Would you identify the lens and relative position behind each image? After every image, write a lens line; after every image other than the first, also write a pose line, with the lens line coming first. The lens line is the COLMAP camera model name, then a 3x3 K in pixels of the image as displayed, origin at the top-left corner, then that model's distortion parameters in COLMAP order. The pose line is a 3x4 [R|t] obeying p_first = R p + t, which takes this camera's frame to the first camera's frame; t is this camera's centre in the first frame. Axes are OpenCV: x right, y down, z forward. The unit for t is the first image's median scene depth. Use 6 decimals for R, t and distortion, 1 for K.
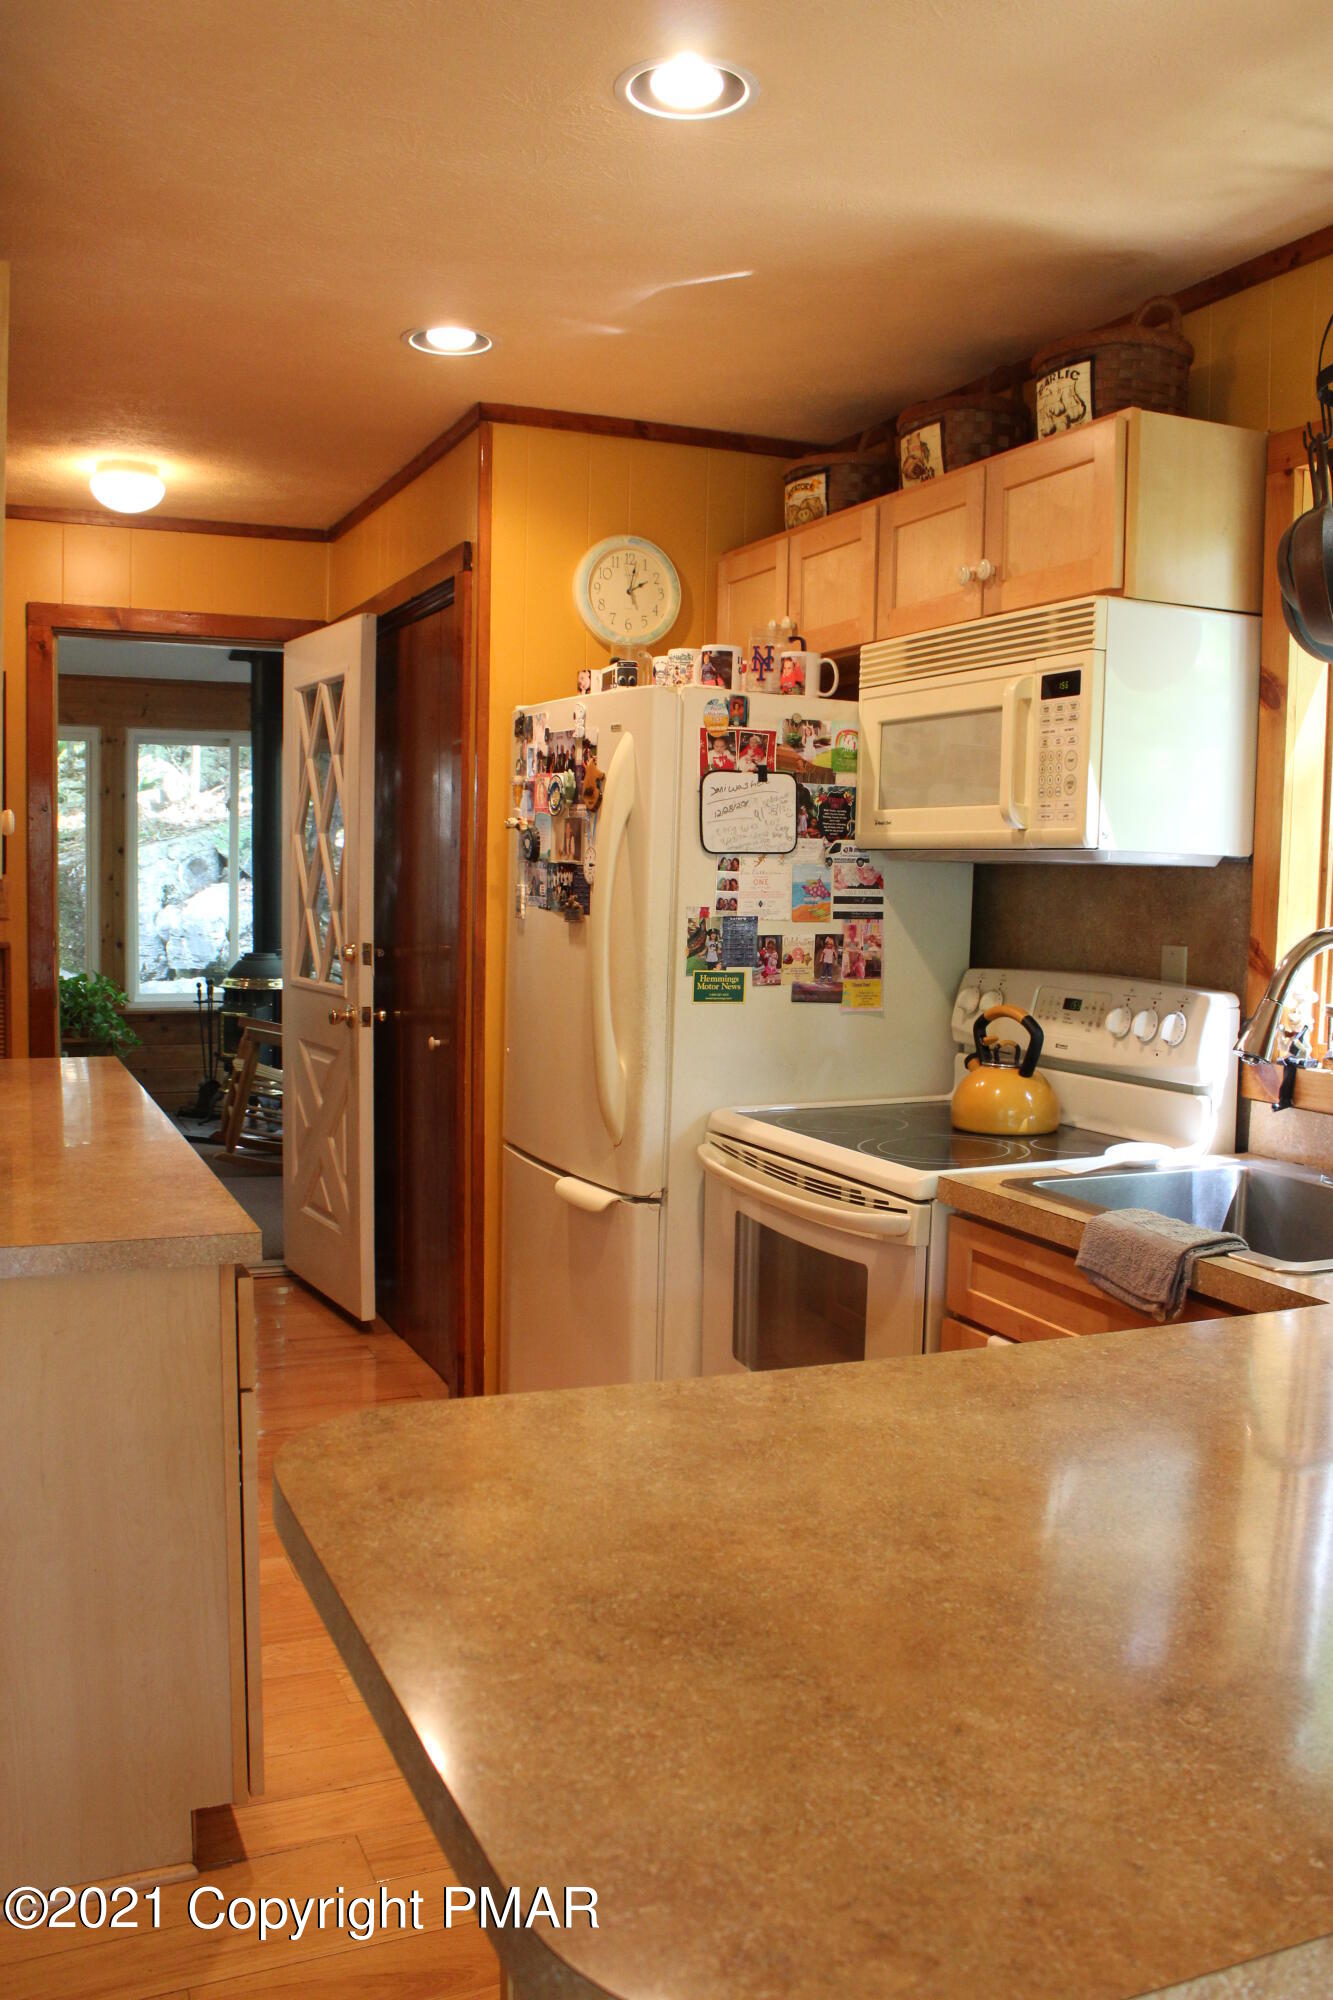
lens RADIAL K [[1698.7, 0, 696.8], [0, 1698.7, 1010.0], [0, 0, 1]] dist [-0.156608, 0.142600]
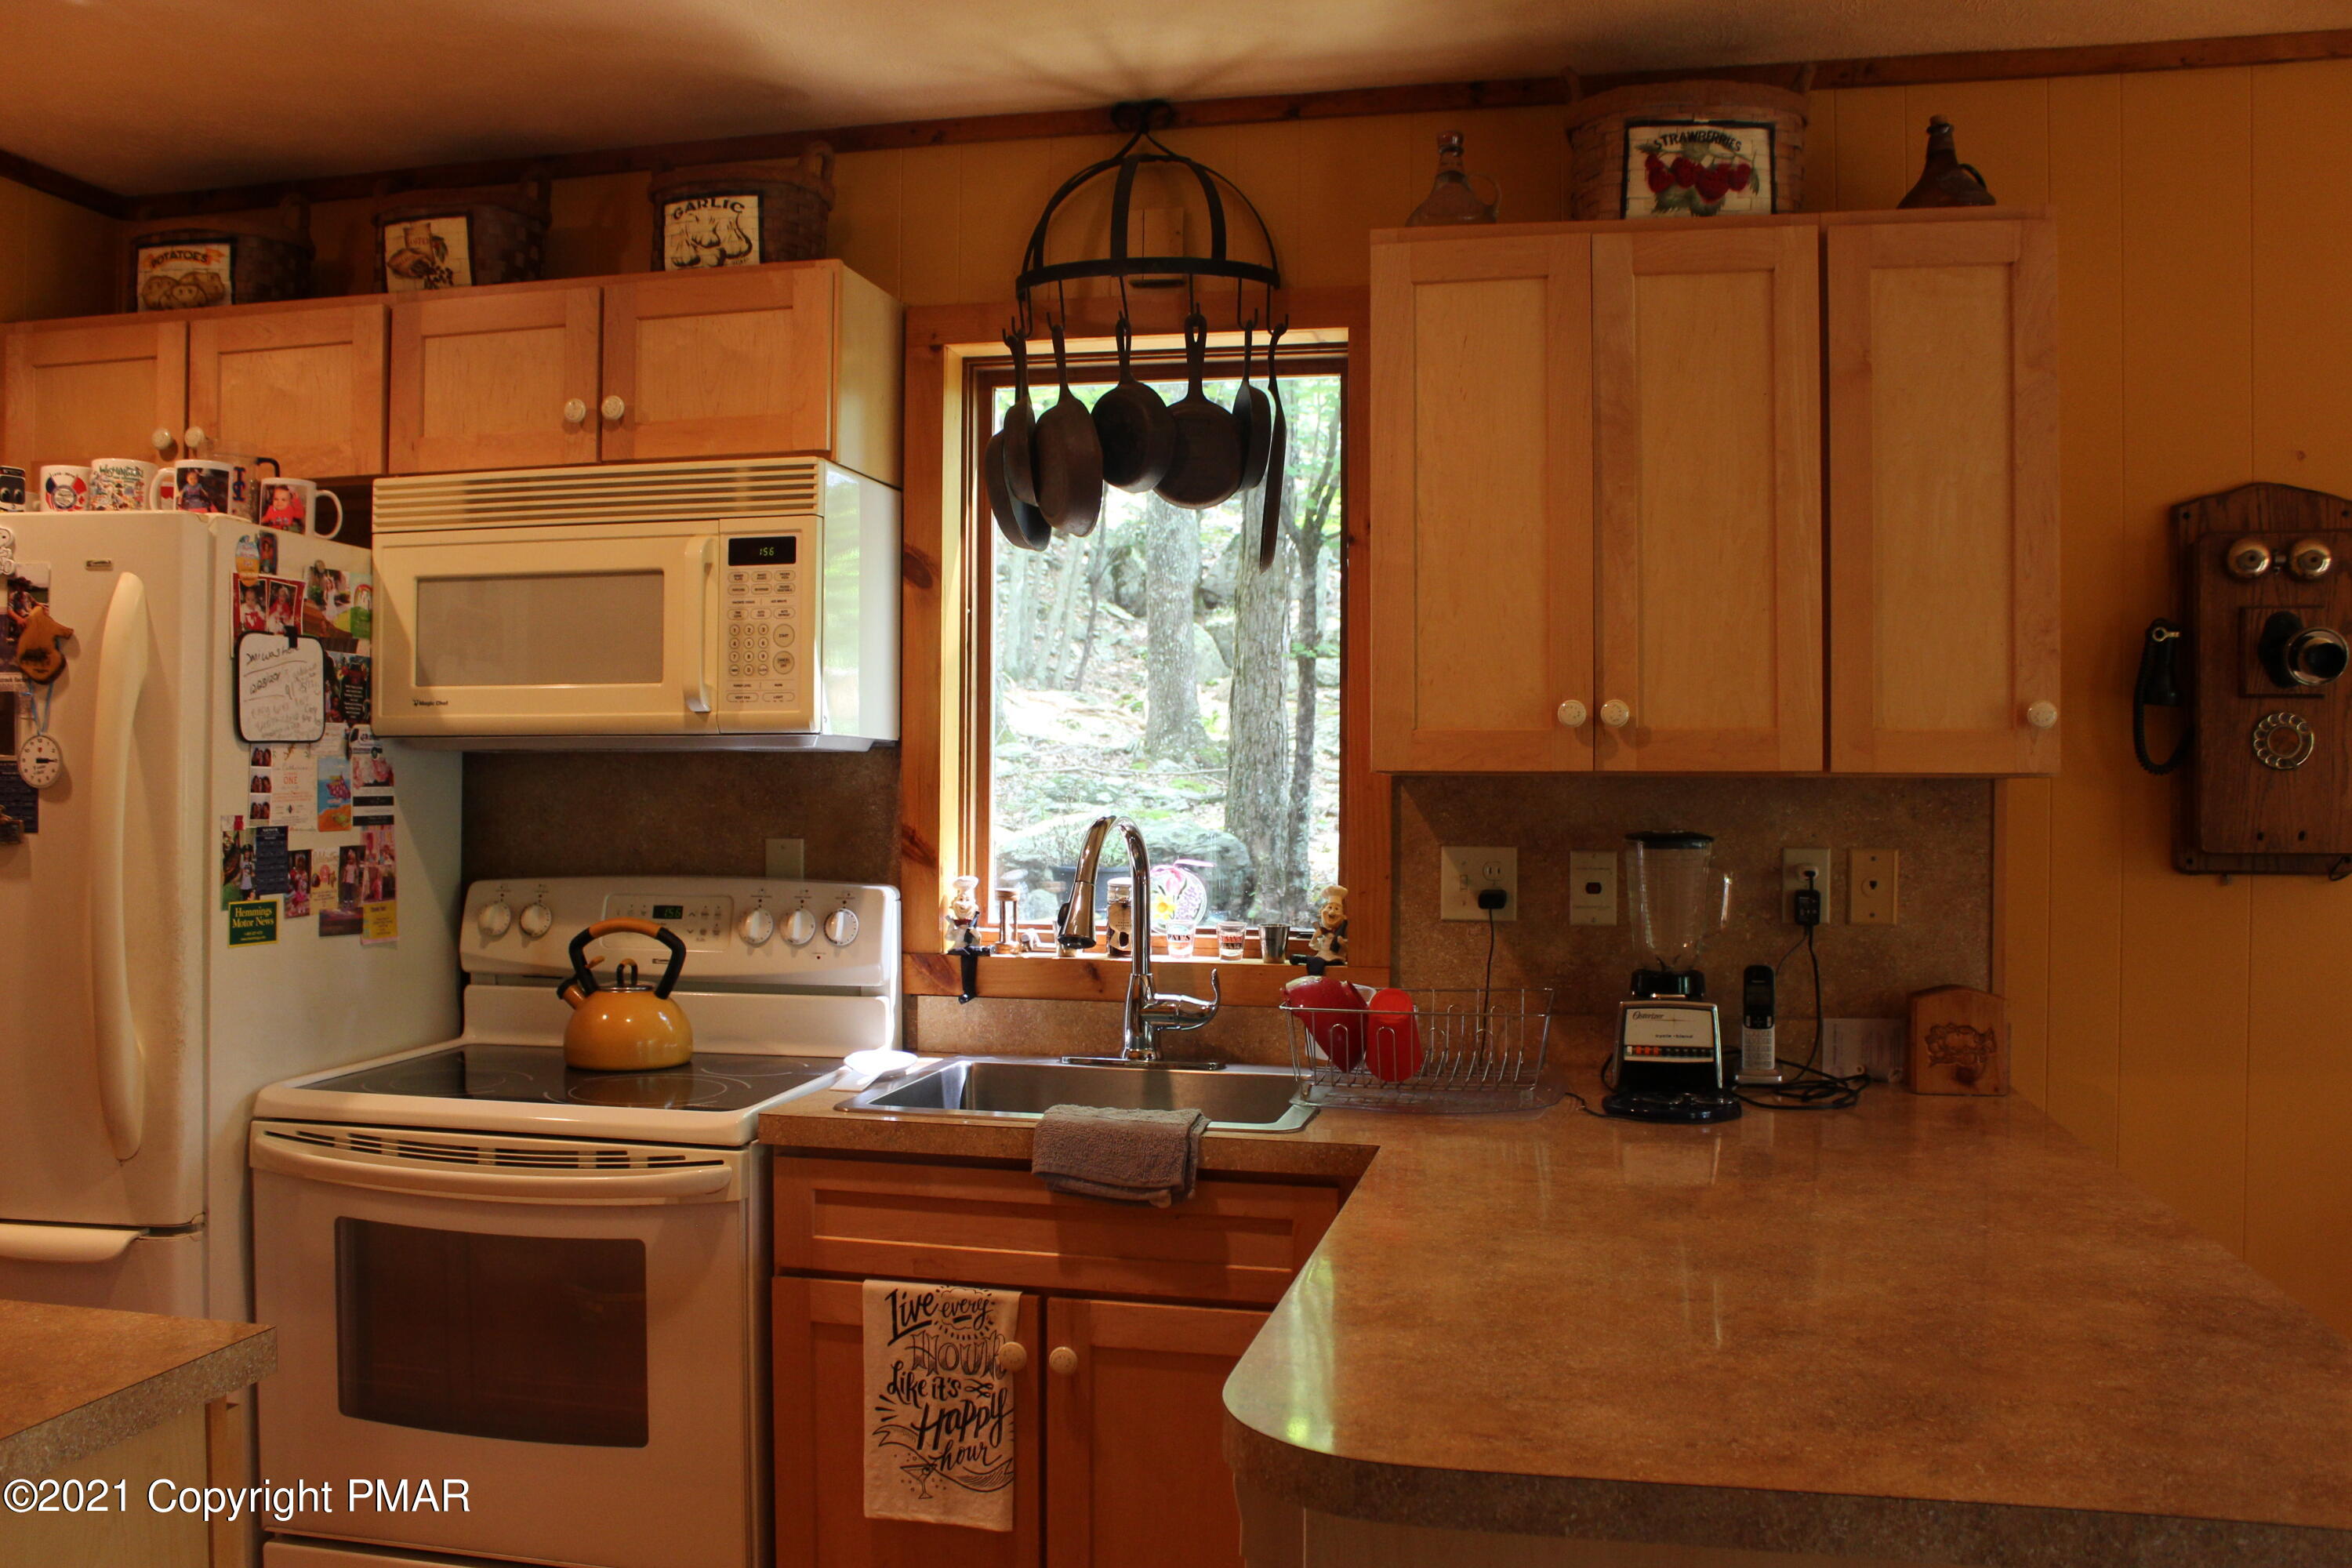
lens RADIAL K [[1997.7, 0, 1135.4], [0, 1997.7, 785.3], [0, 0, 1]] dist [-0.156608, 0.142600]
pose [[0.606711, -0.021852, 0.794622, -0.423459], [0.075307, 0.996706, -0.030090, -0.018717], [-0.791348, 0.078097, 0.606358, 0.176204]]
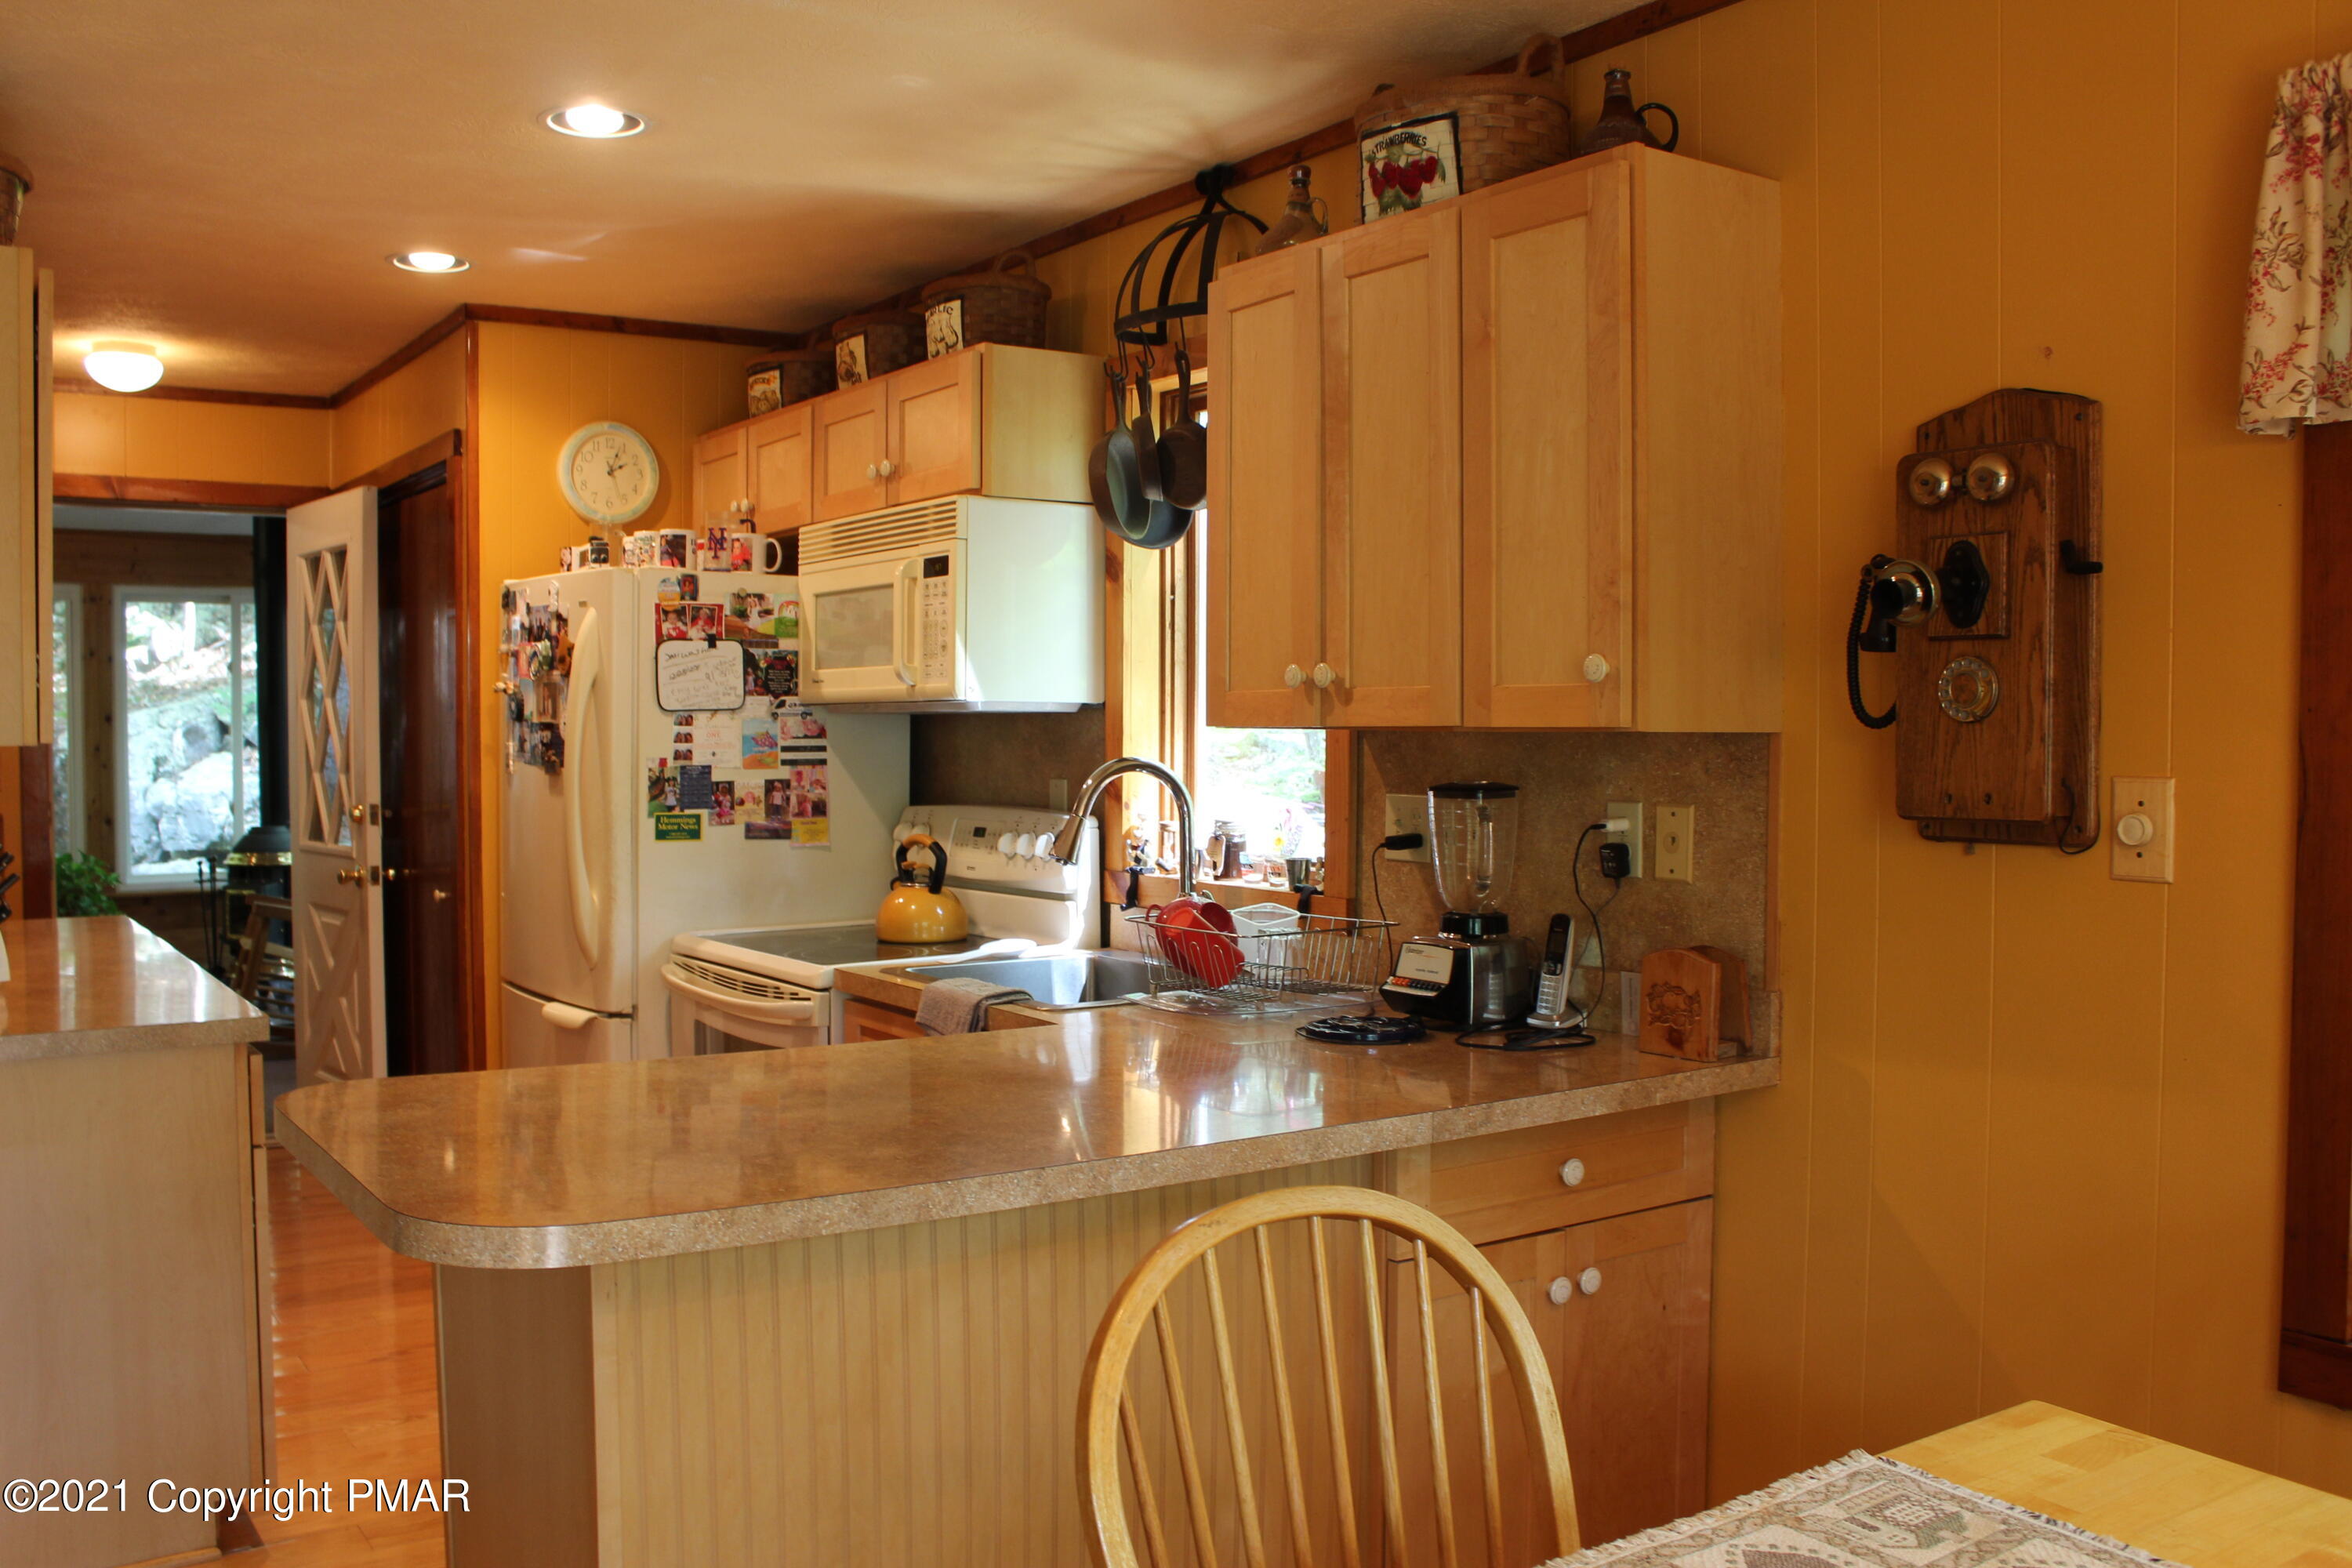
lens RADIAL K [[1997.7, 0, 1156.0], [0, 1997.7, 791.9], [0, 0, 1]] dist [-0.156608, 0.142600]
pose [[0.984651, -0.027022, 0.172428, 0.100432], [0.035276, 0.998365, -0.044986, 0.034162], [-0.170930, 0.050378, 0.983994, -0.372864]]
